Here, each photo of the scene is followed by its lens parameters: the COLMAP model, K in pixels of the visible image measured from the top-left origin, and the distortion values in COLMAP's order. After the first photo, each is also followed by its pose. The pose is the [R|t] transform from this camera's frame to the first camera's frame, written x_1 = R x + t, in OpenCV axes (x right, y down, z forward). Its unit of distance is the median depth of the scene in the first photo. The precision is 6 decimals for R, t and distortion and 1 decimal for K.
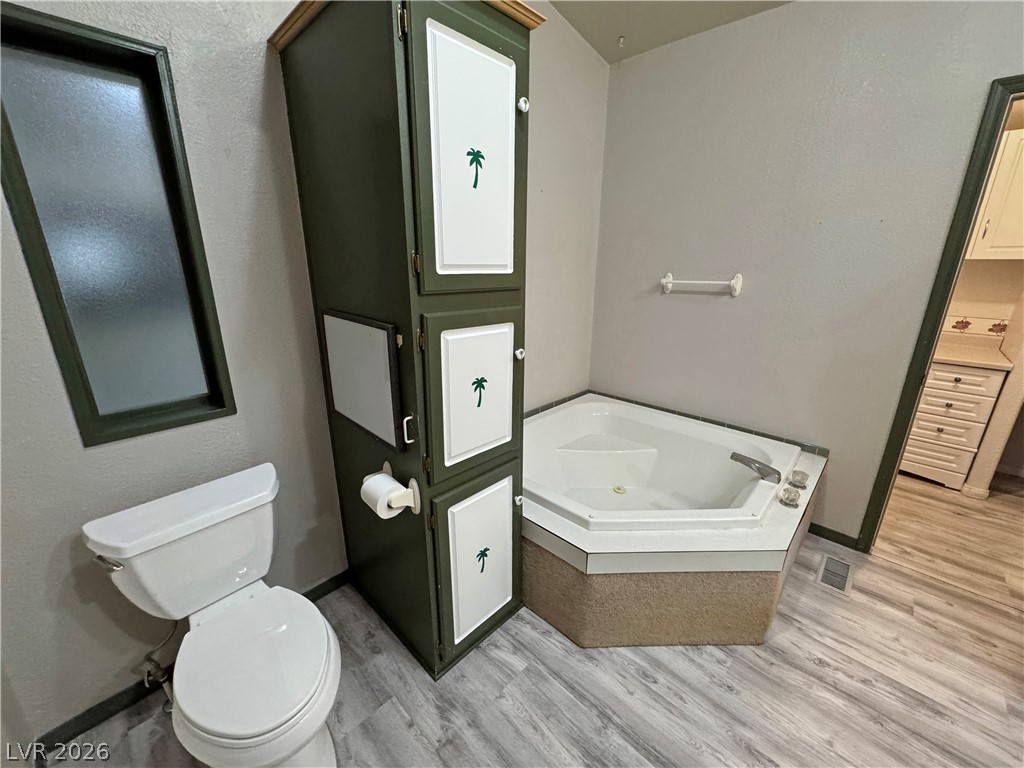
lens RADIAL K [[408.1, 0, 513.0], [0, 408.1, 383.3], [0, 0, 1]] dist [-0.002294, 0.000194]
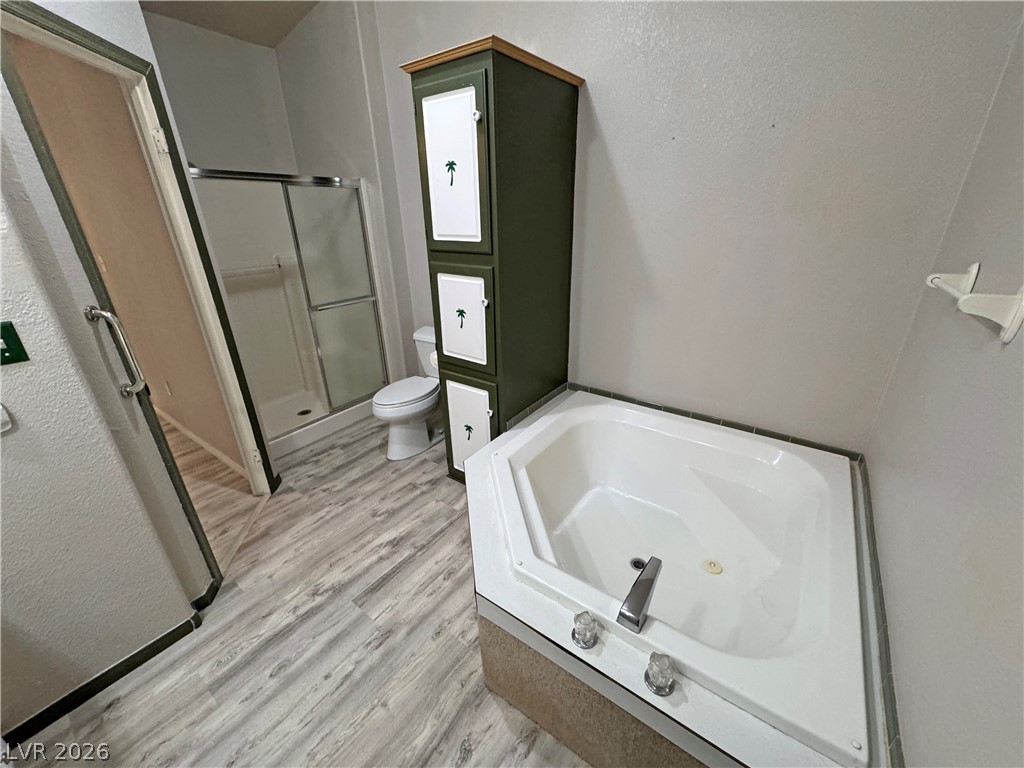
lens RADIAL K [[408.1, 0, 511.5], [0, 408.1, 383.1], [0, 0, 1]] dist [-0.002294, 0.000194]
pose [[0.129073, 0.375206, -0.917911, 1.330996], [-0.266755, 0.904671, 0.332284, -0.295084], [0.955082, 0.201968, 0.216857, 0.816555]]
